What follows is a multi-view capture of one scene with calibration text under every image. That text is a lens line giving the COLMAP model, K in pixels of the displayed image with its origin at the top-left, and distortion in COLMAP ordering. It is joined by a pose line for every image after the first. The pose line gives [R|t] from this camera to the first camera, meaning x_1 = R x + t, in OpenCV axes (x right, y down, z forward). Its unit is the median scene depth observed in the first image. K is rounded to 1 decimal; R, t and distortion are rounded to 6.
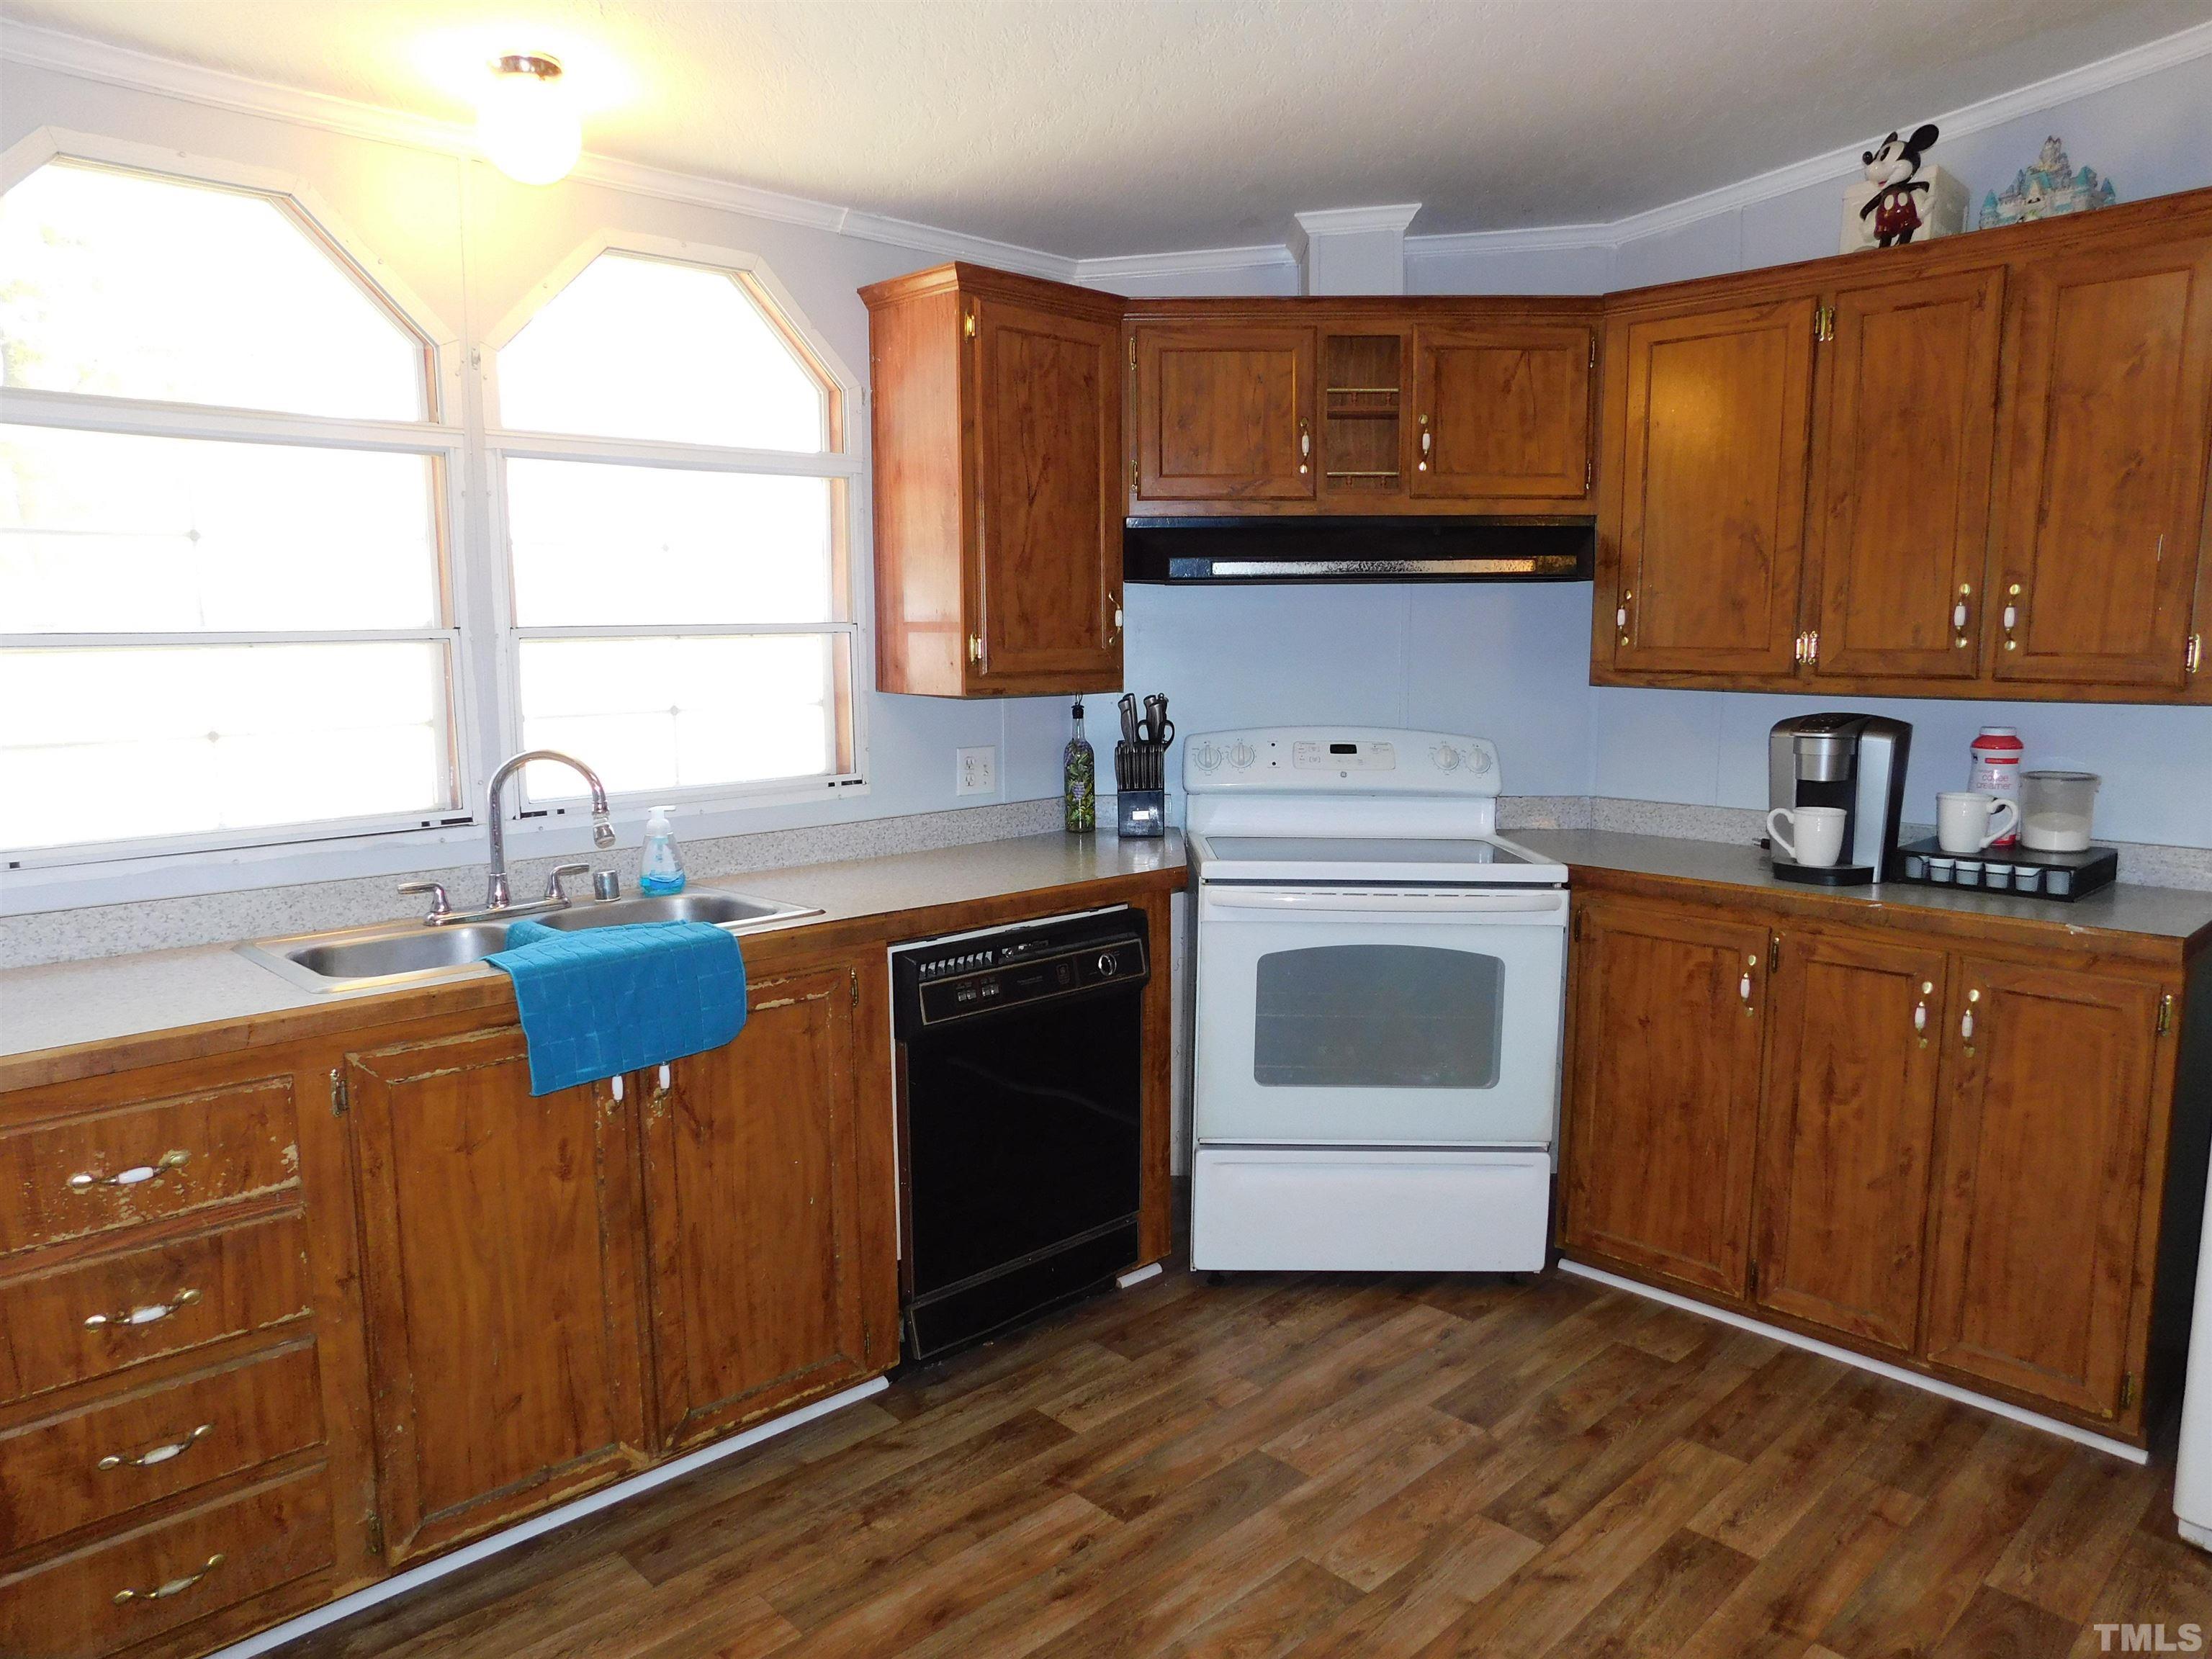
lens RADIAL K [[1463.4, 0, 1114.1], [0, 1463.4, 827.9], [0, 0, 1]] dist [-0.052004, 0.041950]
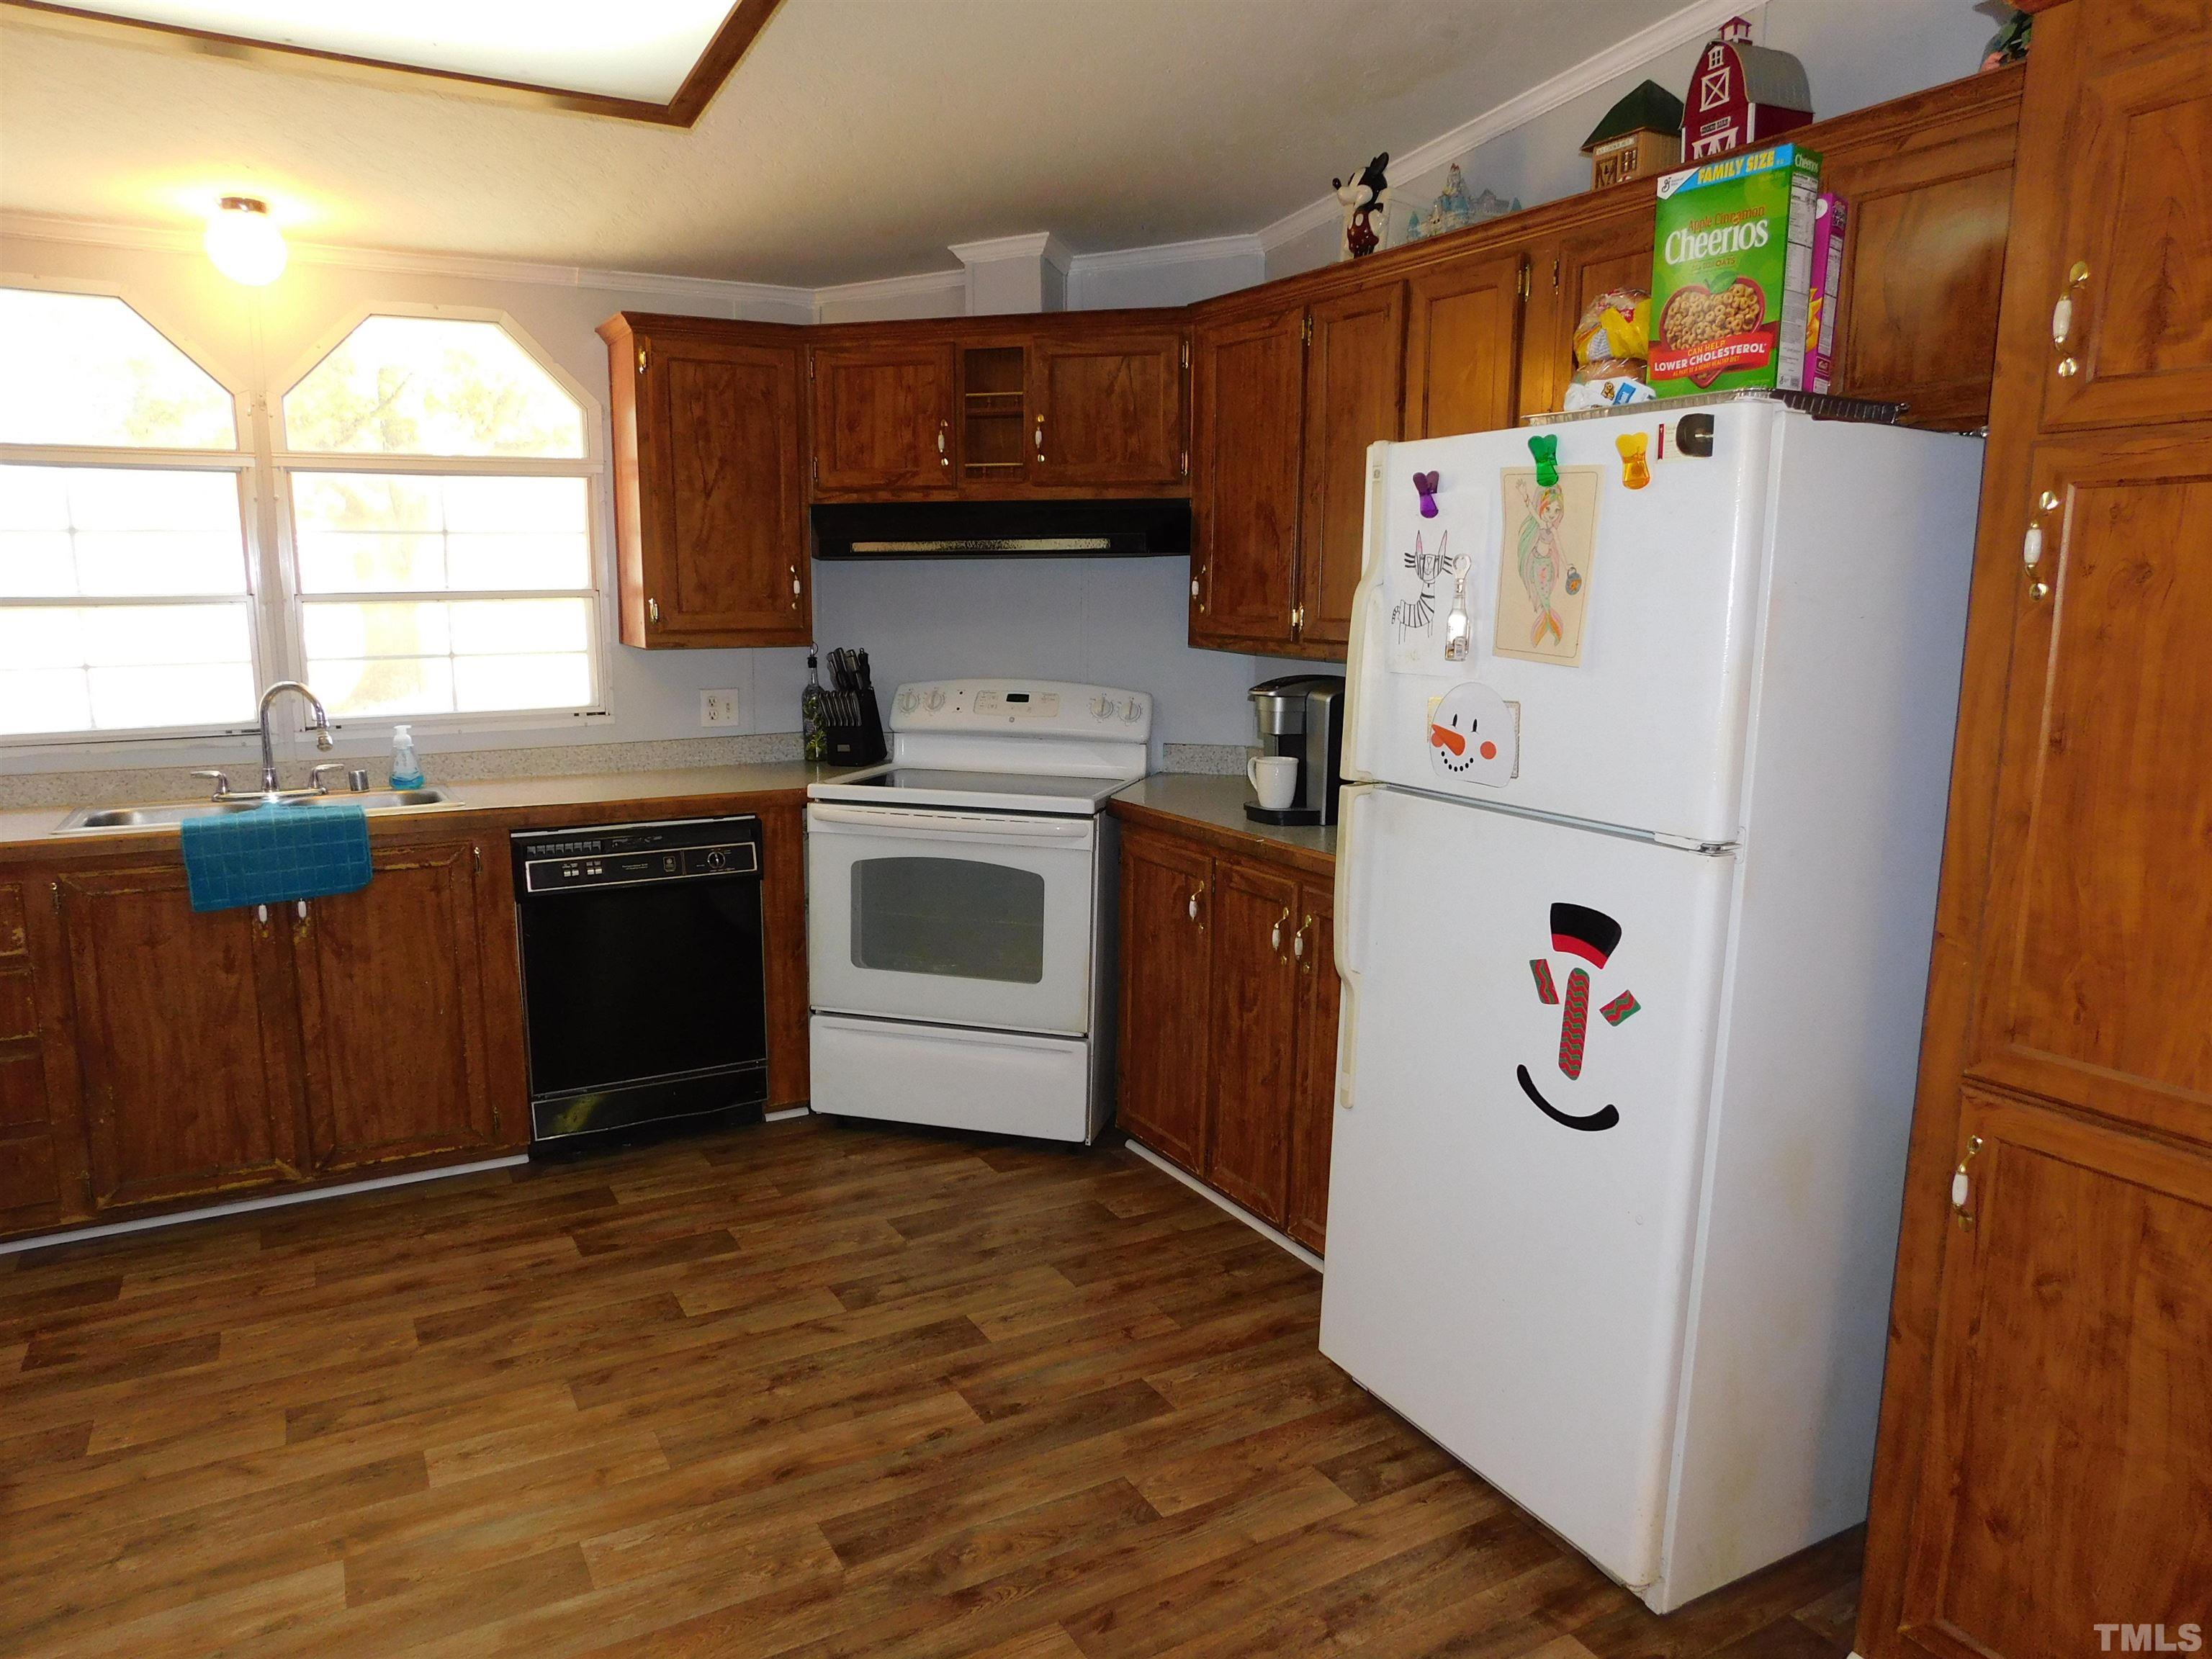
lens RADIAL K [[1463.4, 0, 1105.8], [0, 1463.4, 823.0], [0, 0, 1]] dist [-0.052004, 0.041950]
pose [[0.969221, 0.046607, -0.241739, 0.637690], [-0.039011, 0.998586, 0.036119, 0.001645], [0.243080, -0.025577, 0.969669, -0.156769]]
